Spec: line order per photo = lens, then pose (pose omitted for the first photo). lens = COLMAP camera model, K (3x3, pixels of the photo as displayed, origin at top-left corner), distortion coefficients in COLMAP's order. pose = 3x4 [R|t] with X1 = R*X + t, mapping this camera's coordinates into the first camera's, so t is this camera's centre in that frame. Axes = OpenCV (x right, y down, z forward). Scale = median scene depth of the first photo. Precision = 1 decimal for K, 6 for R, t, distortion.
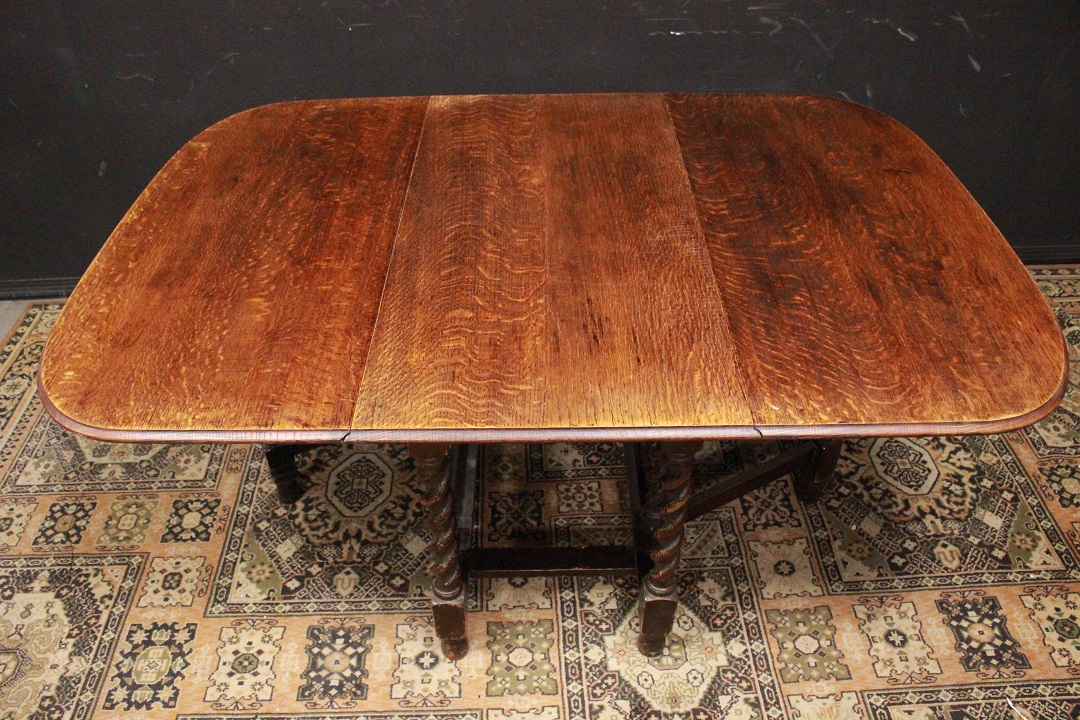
lens RADIAL K [[880.8, 0, 536.9], [0, 880.8, 364.1], [0, 0, 1]] dist [-0.139460, 0.098914]
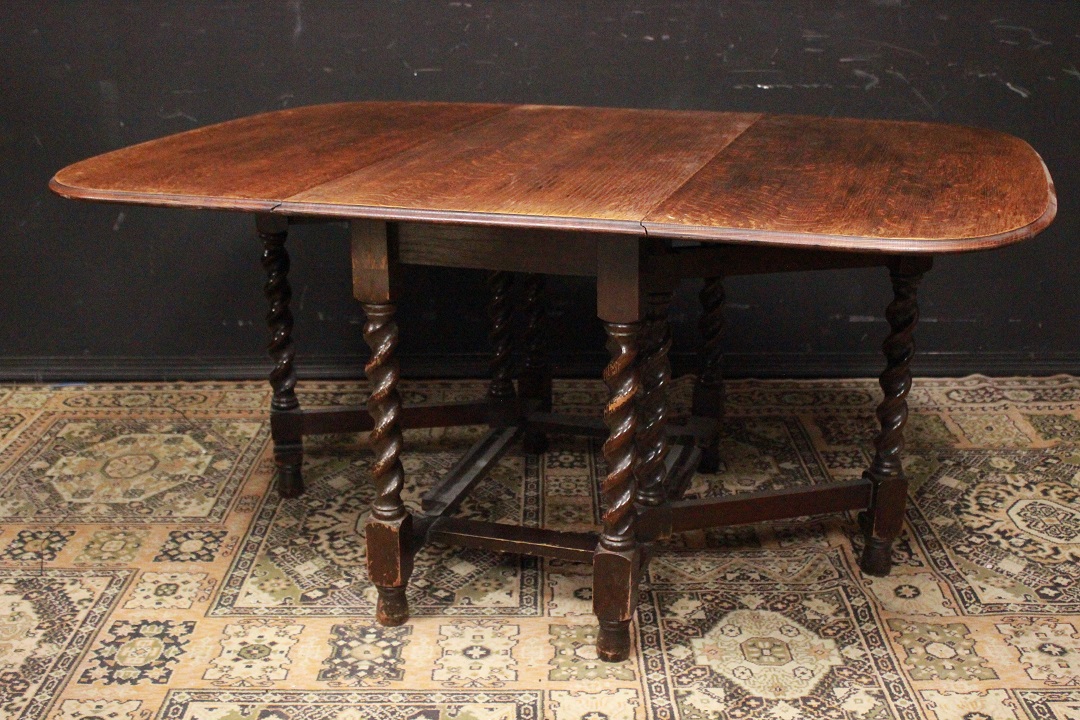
lens RADIAL K [[1218.0, 0, 537.5], [0, 1218.0, 385.6], [0, 0, 1]] dist [-0.043780, 0.000000]
pose [[0.998936, 0.027474, -0.037039, -0.032038], [-0.038251, 0.942257, -0.332698, 0.476948], [0.025759, 0.333761, 0.942306, -0.173480]]
